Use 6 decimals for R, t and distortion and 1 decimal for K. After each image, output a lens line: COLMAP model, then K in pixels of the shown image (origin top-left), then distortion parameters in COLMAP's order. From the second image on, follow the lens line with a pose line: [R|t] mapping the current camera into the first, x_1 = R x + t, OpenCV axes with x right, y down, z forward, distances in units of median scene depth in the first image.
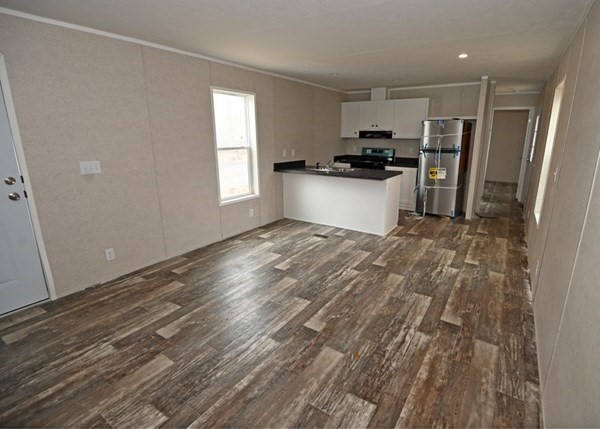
lens RADIAL K [[295.1, 0, 298.2], [0, 295.1, 203.2], [0, 0, 1]] dist [-0.016428, -0.001536]
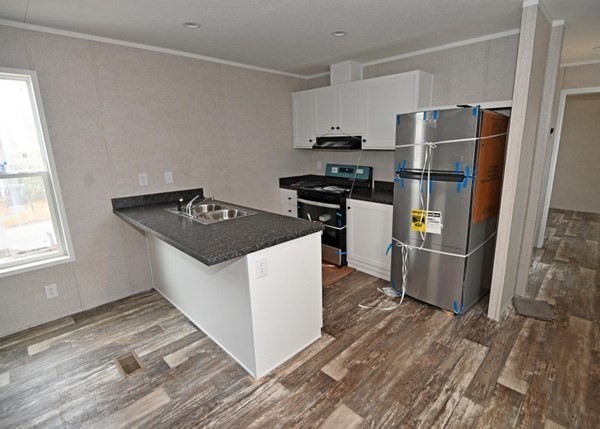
lens RADIAL K [[295.1, 0, 312.1], [0, 295.1, 201.7], [0, 0, 1]] dist [-0.016428, -0.001536]
pose [[0.987514, 0.016467, -0.156667, 0.158302], [-0.021445, 0.999316, -0.030139, -0.049862], [0.156064, 0.033122, 0.987192, 0.213010]]
